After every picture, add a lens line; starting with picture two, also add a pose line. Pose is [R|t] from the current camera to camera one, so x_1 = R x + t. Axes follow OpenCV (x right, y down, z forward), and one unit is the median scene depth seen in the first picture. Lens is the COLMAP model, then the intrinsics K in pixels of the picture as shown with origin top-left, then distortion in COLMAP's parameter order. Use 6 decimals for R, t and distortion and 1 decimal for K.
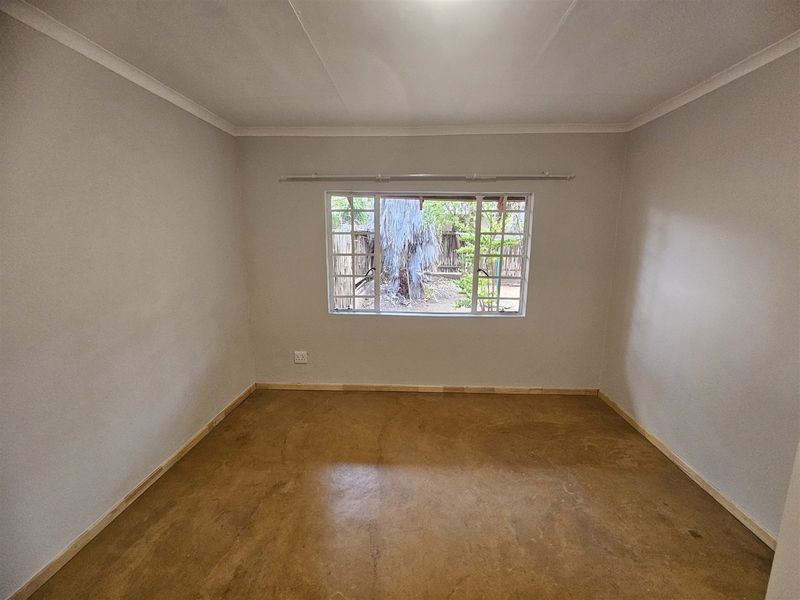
lens RADIAL K [[328.0, 0, 400.8], [0, 328.0, 295.2], [0, 0, 1]] dist [-0.000212, -0.000090]
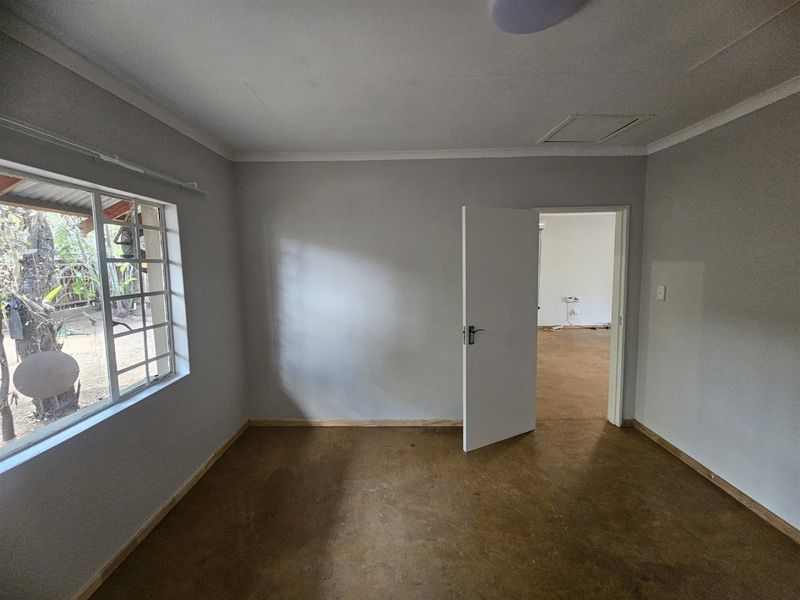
lens RADIAL K [[328.0, 0, 400.8], [0, 328.0, 295.2], [0, 0, 1]] dist [-0.000212, -0.000090]
pose [[-0.034604, -0.105986, 0.993765, -0.454190], [0.182425, 0.976985, 0.110549, -0.130689], [-0.982611, 0.185113, -0.014473, 0.692456]]
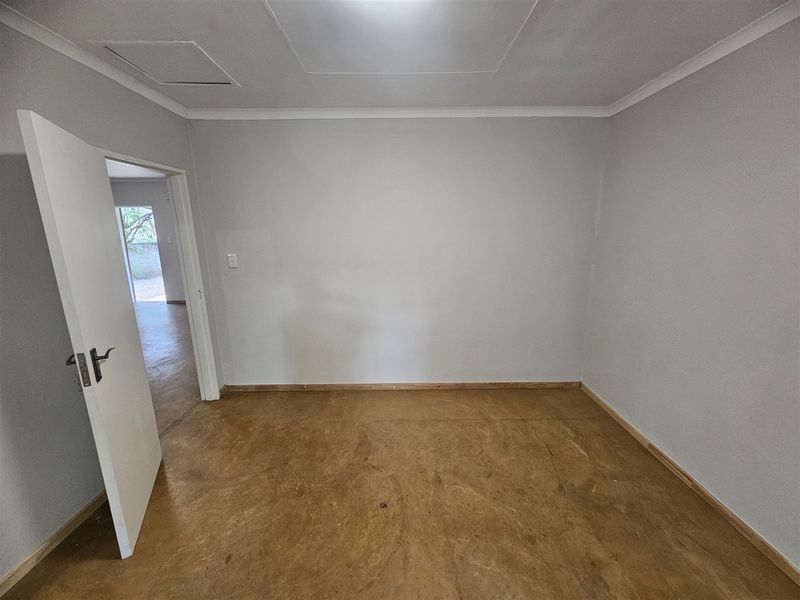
lens RADIAL K [[328.0, 0, 400.8], [0, 328.0, 295.2], [0, 0, 1]] dist [-0.000212, -0.000090]
pose [[-0.998933, 0.016133, -0.043284, 0.070759], [-0.000599, 0.932429, 0.361354, -0.173429], [0.046189, 0.360994, -0.931424, 1.009434]]
